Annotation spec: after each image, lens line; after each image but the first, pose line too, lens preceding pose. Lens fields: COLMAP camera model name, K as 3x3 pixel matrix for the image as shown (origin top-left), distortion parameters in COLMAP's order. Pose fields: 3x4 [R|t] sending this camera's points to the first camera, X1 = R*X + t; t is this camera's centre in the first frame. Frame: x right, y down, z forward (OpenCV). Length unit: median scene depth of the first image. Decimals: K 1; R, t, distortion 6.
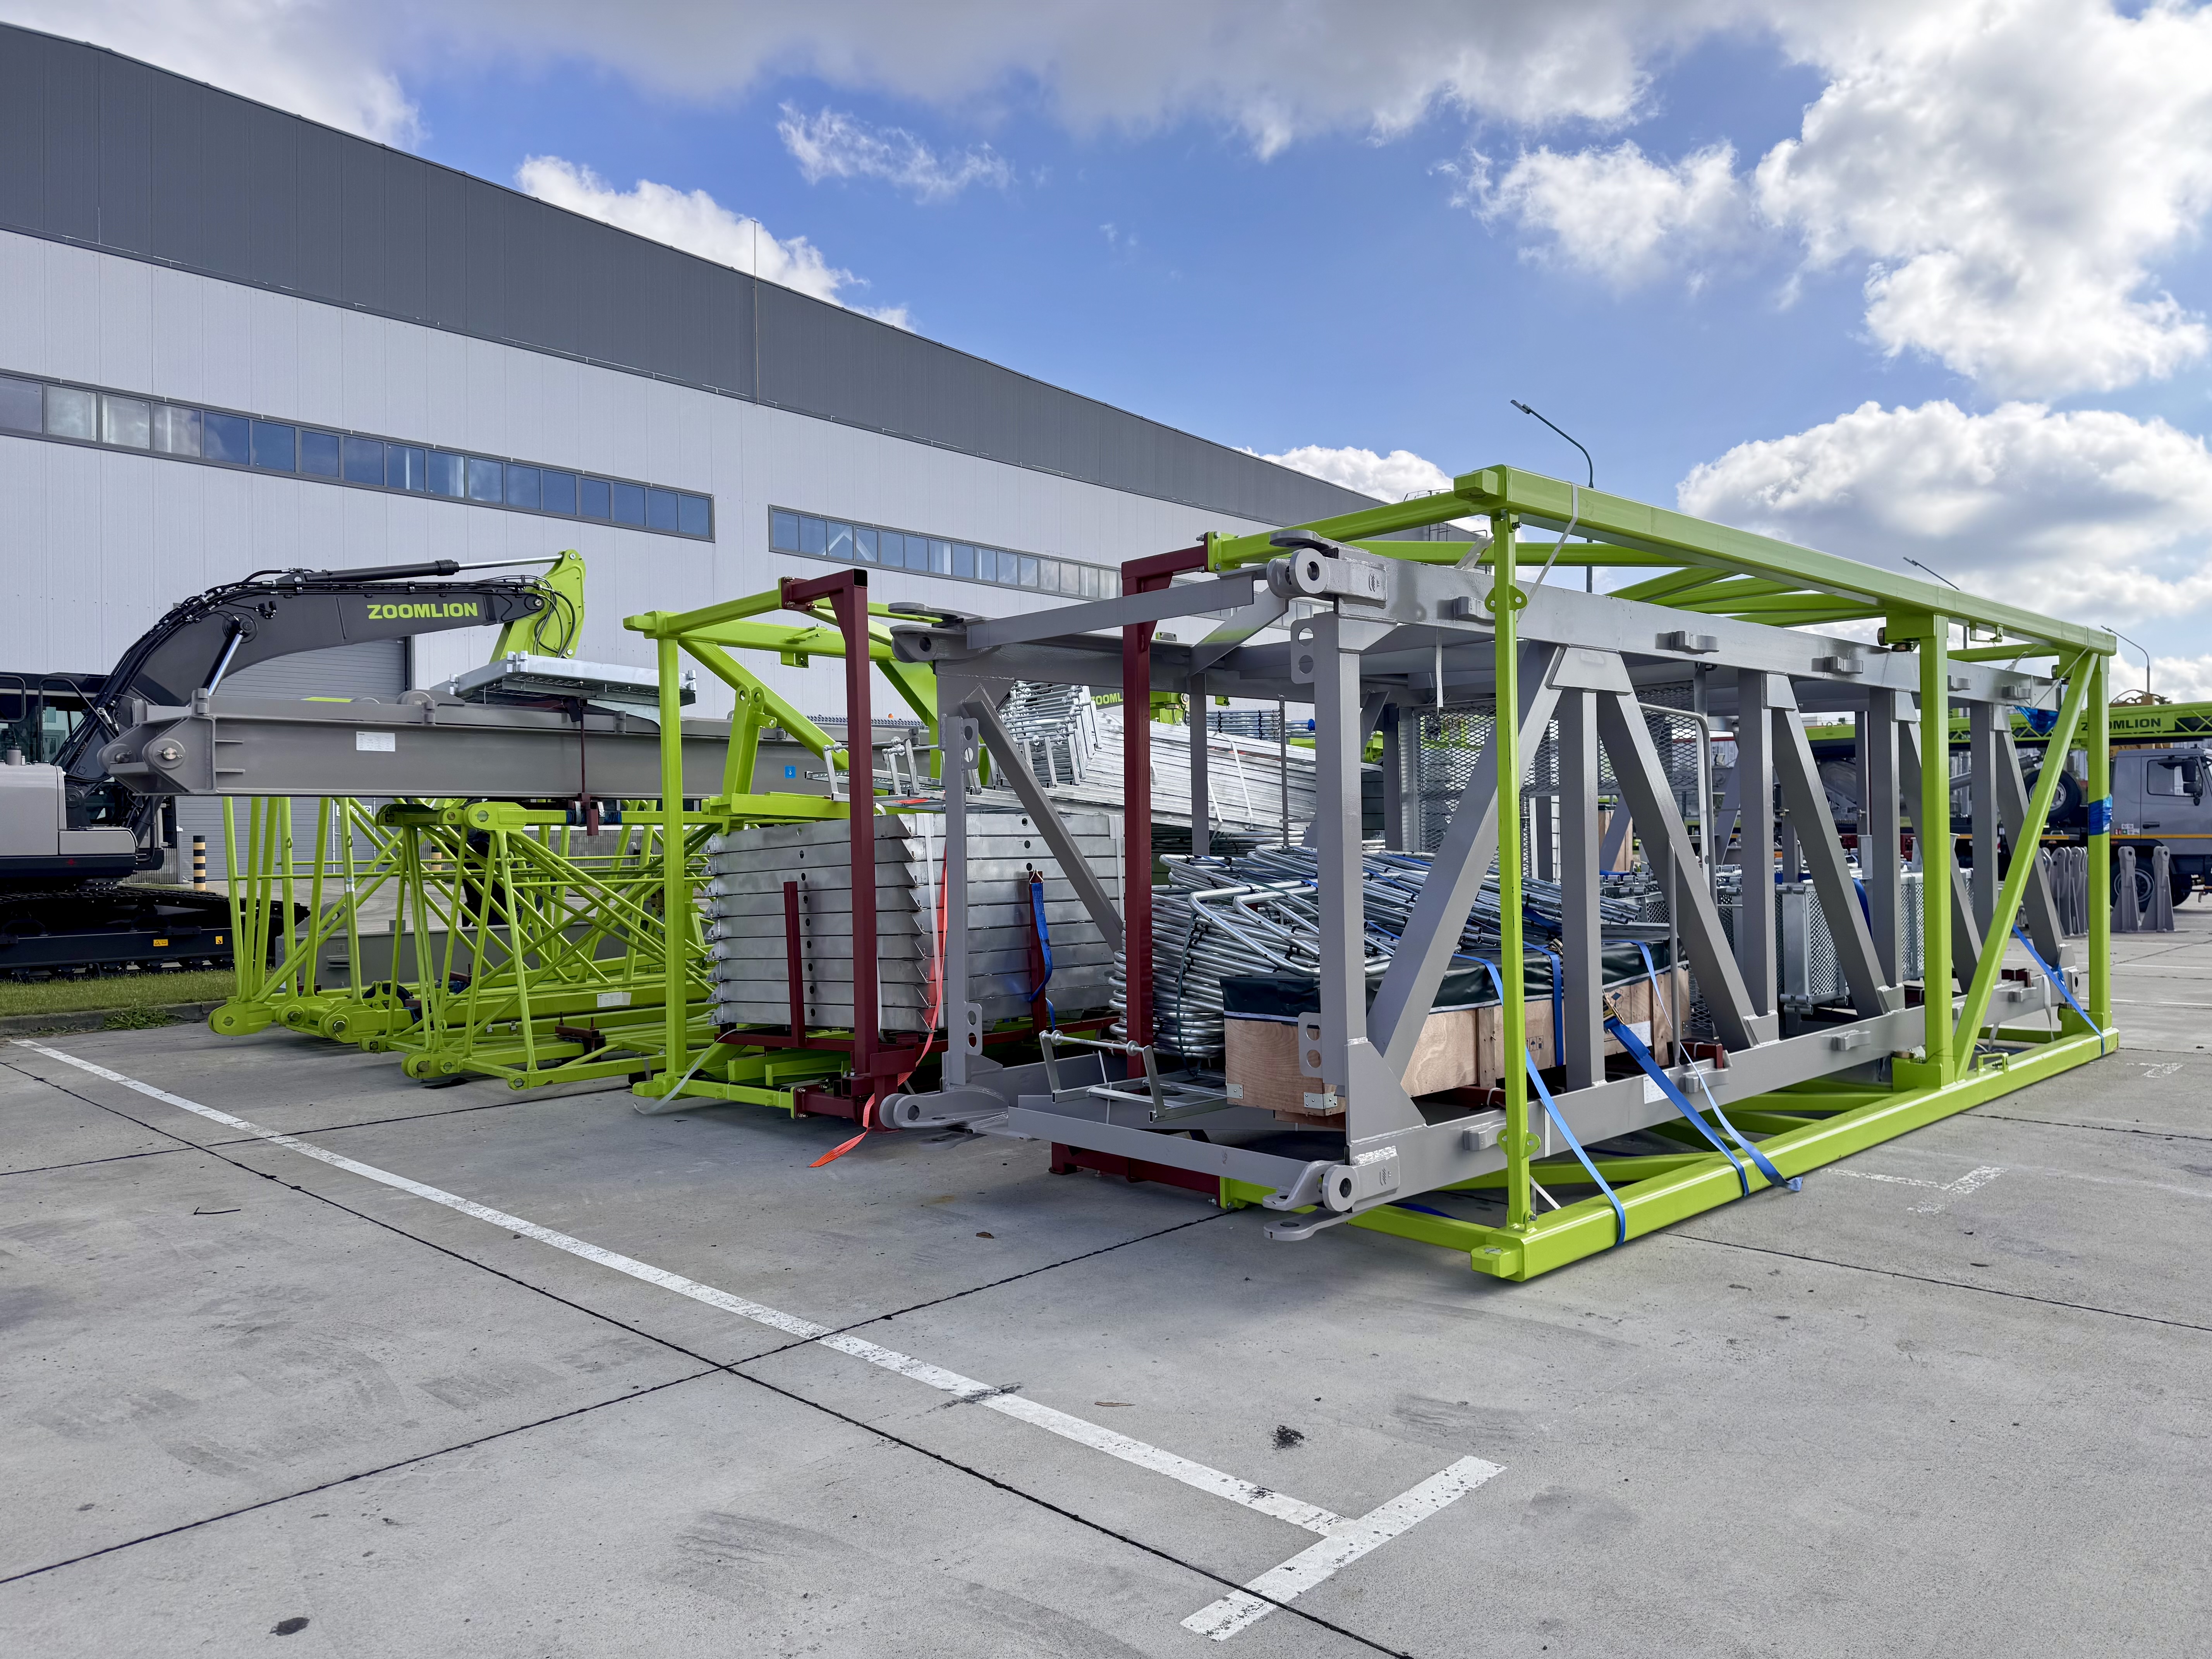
lens RADIAL K [[1516.3, 0, 1106.0], [0, 1516.3, 829.5], [0, 0, 1]] dist [0.103576, -0.138130]
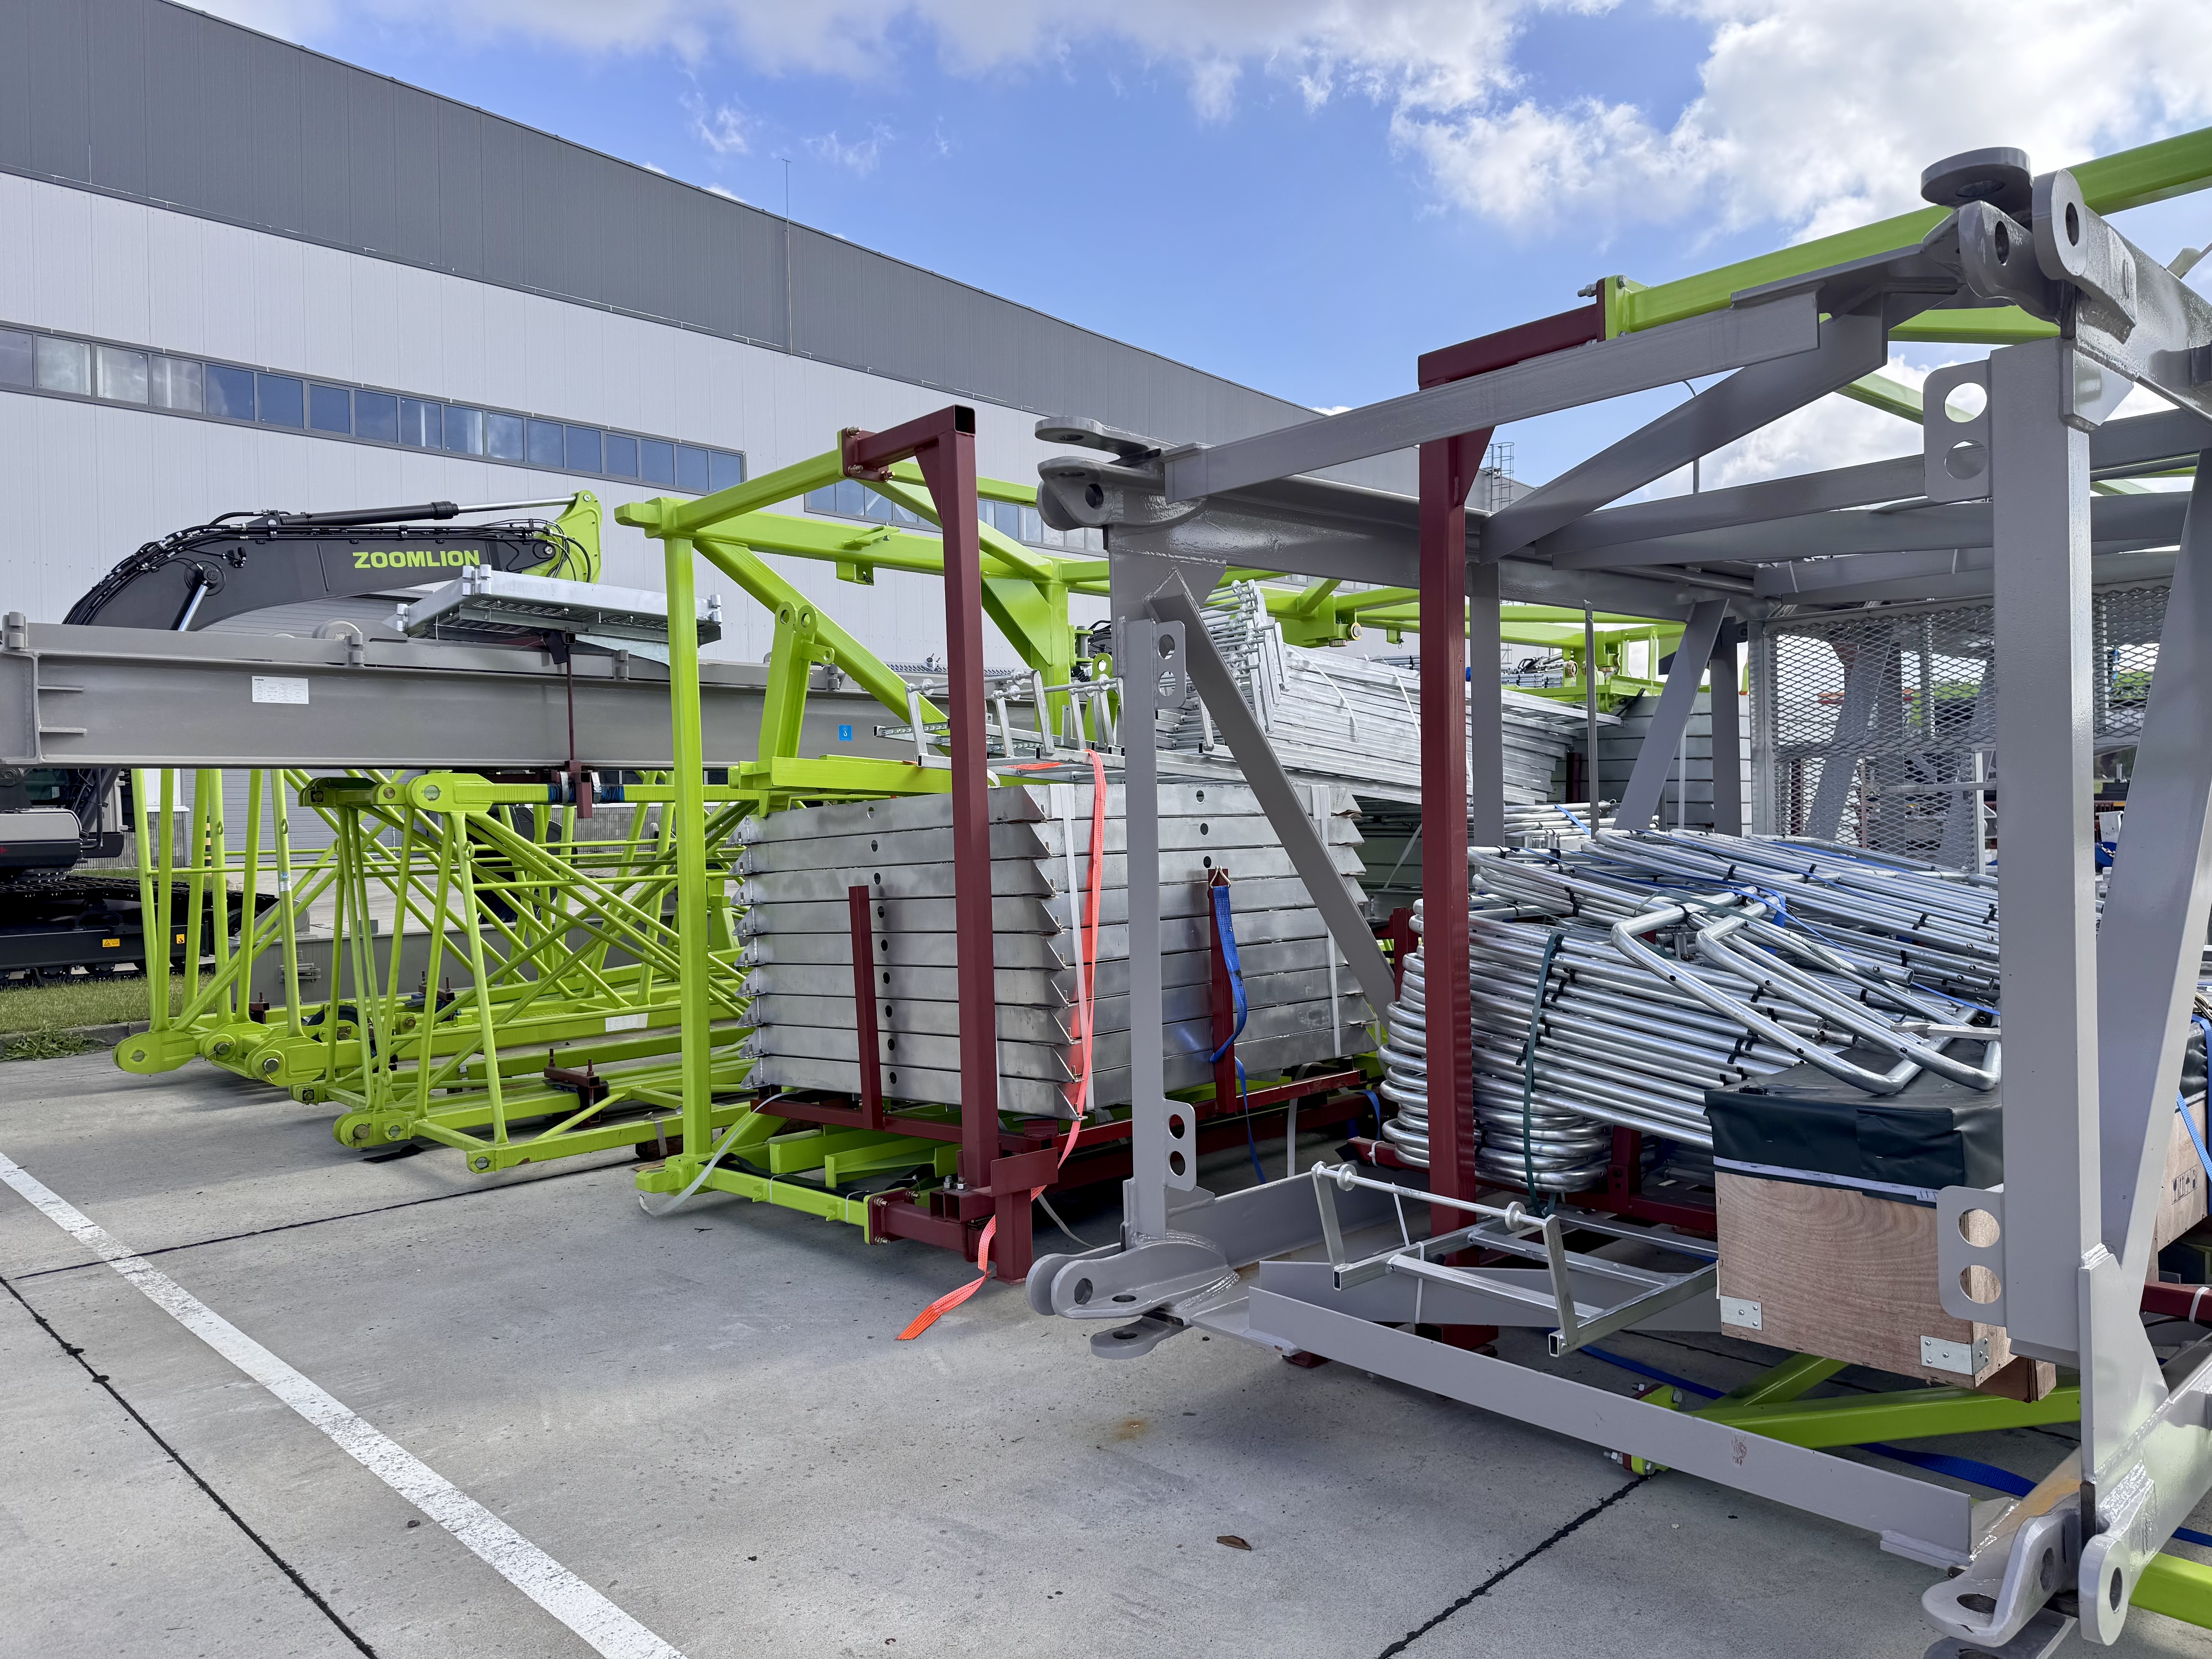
lens RADIAL K [[1537.0, 0, 1106.0], [0, 1537.0, 829.5], [0, 0, 1]] dist [0.103984, -0.135362]
pose [[0.999654, -0.006456, -0.025504, -0.070894], [0.006900, 0.999826, 0.017356, -0.001948], [0.025388, -0.017526, 0.999524, 0.282422]]
